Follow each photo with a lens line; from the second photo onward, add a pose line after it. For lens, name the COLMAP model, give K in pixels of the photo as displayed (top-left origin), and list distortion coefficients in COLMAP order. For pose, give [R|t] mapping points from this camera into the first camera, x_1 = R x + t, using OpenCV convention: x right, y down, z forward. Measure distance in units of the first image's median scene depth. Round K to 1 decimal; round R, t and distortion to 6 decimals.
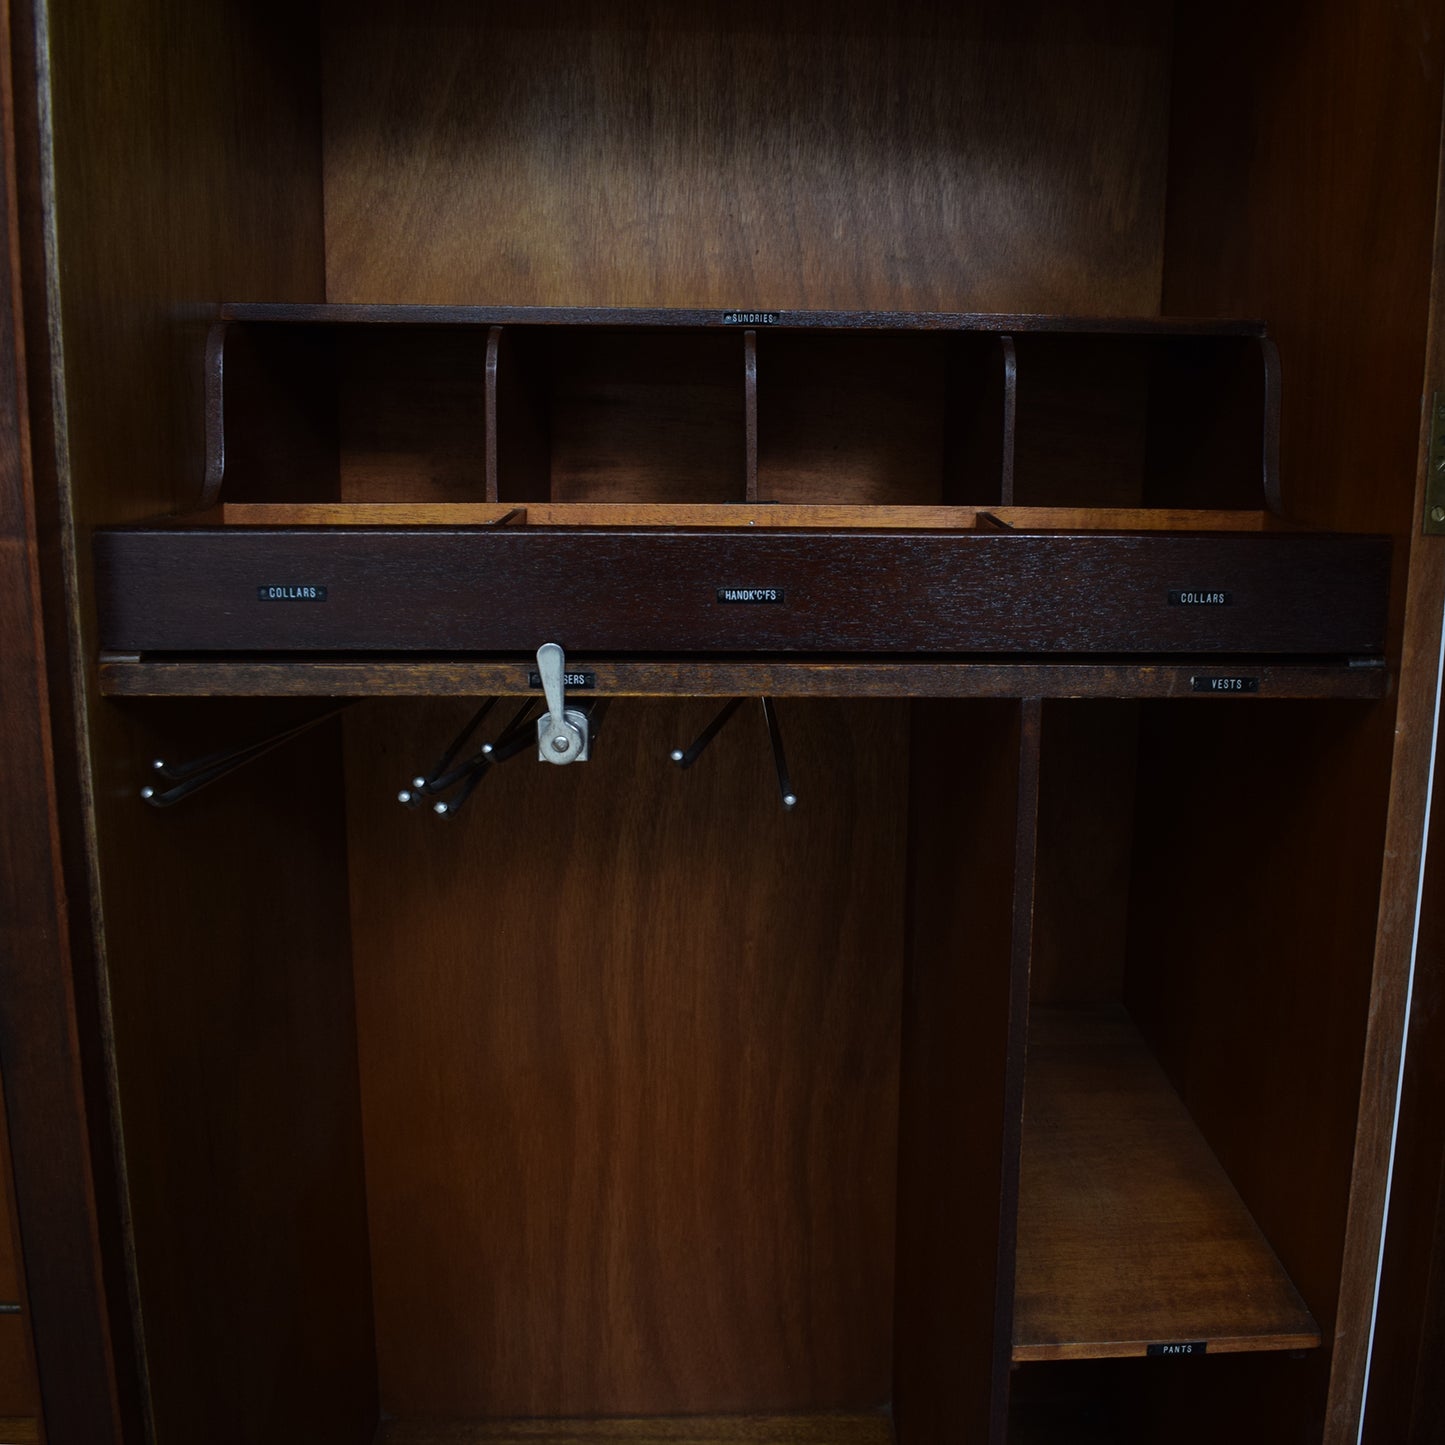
lens RADIAL K [[1634.3, 0, 834.9], [0, 1634.3, 724.3], [0, 0, 1]] dist [-0.102020, 0.020839]
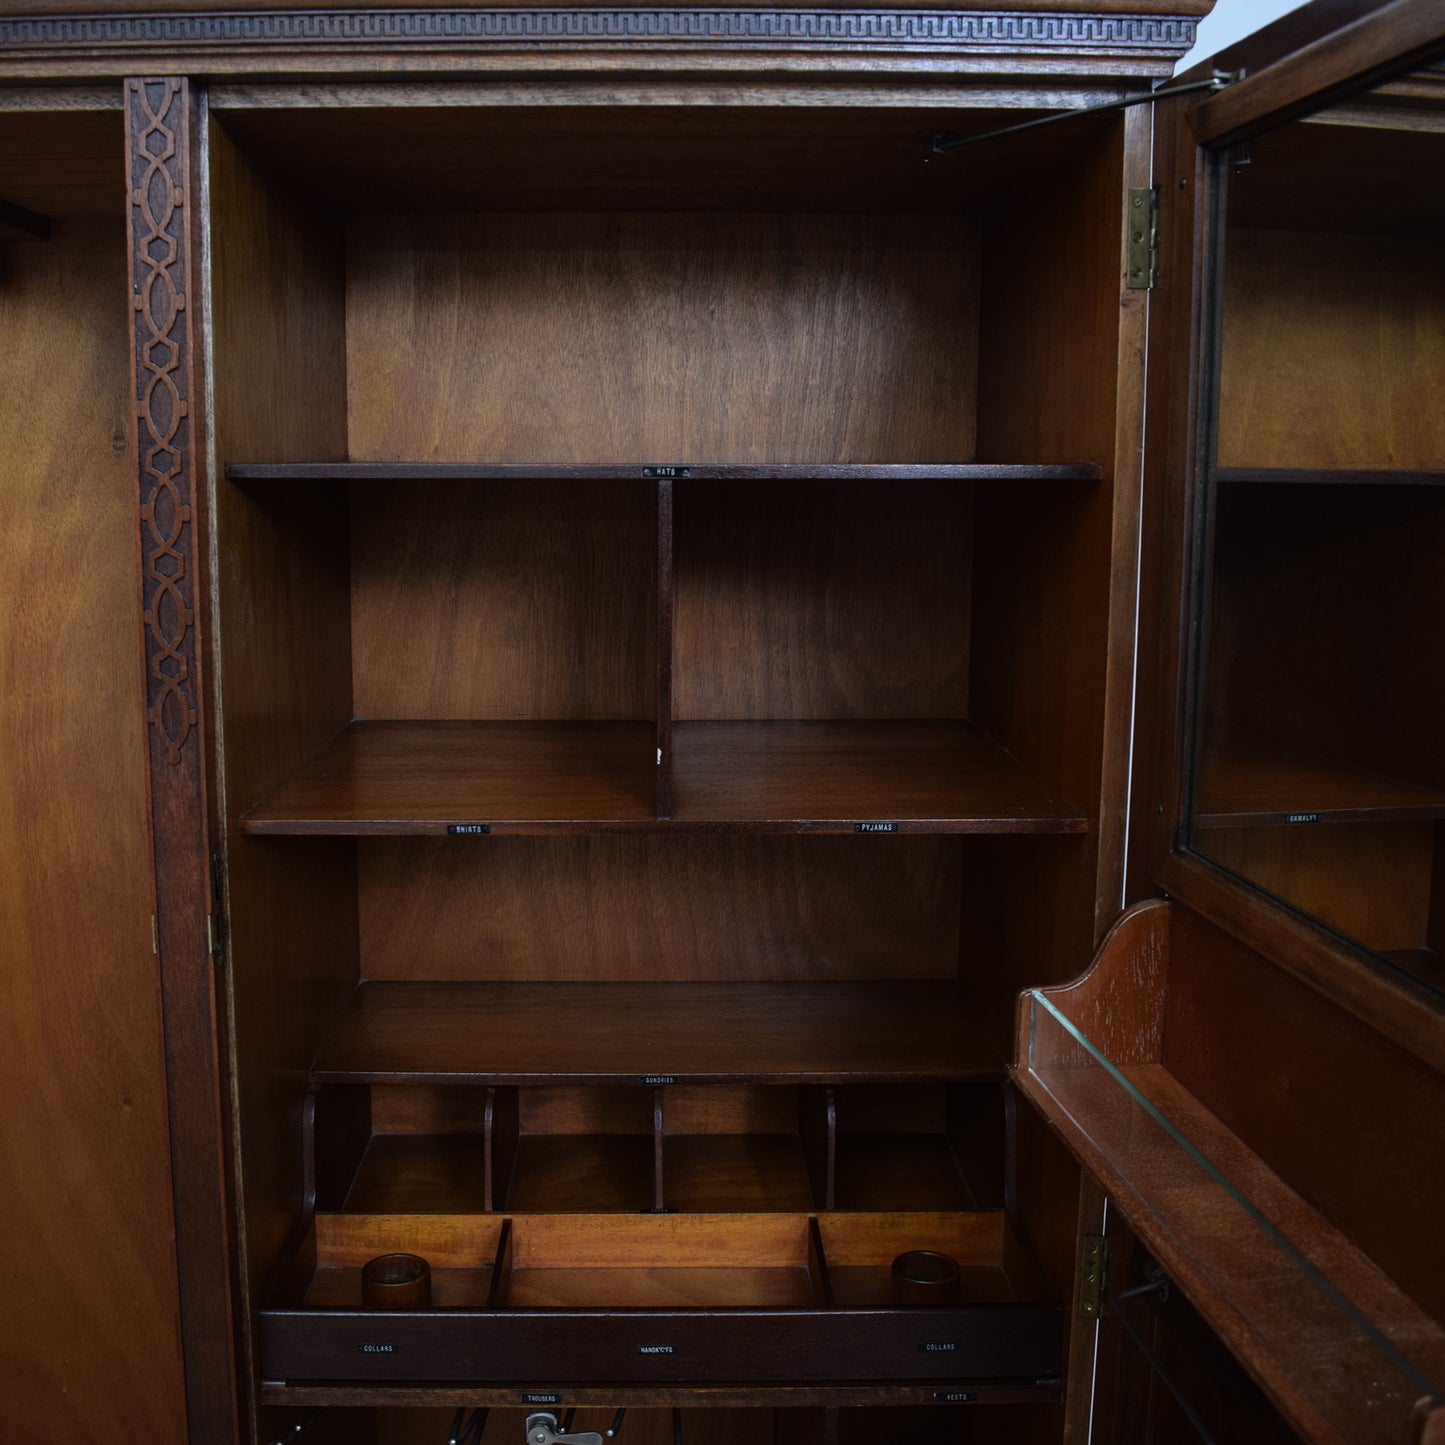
lens RADIAL K [[1617.6, 0, 638.5], [0, 1617.6, 706.5], [0, 0, 1]] dist [-0.098282, 0.022344]
pose [[0.997327, -0.006622, -0.072764, 0.033573], [0.001998, 0.997984, -0.063435, -0.416237], [0.073037, 0.063120, 0.995330, -0.417901]]
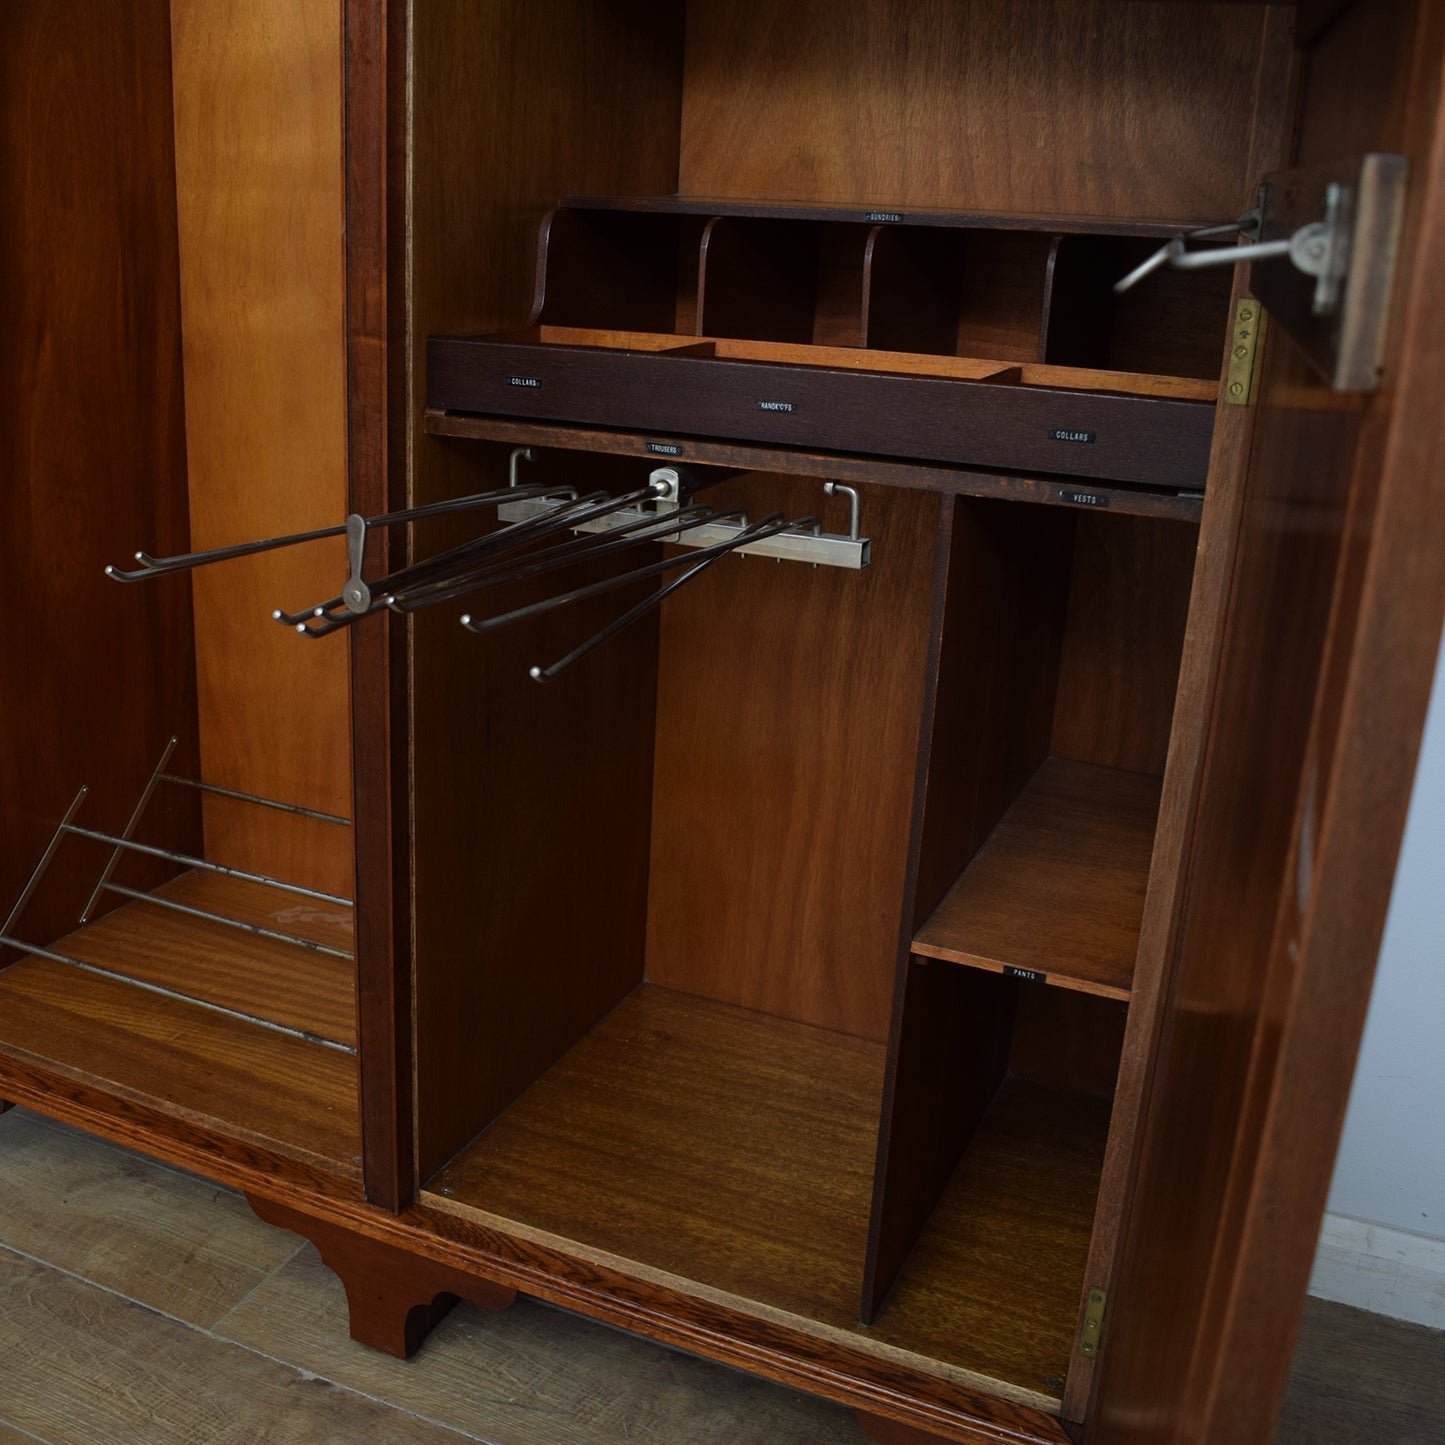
lens RADIAL K [[1617.6, 0, 638.5], [0, 1617.6, 706.5], [0, 0, 1]] dist [-0.098282, 0.022344]
pose [[0.865046, 0.168189, -0.472661, 0.412602], [-0.122547, 0.984430, 0.126013, 0.017244], [0.486495, -0.051084, 0.872188, -0.287455]]
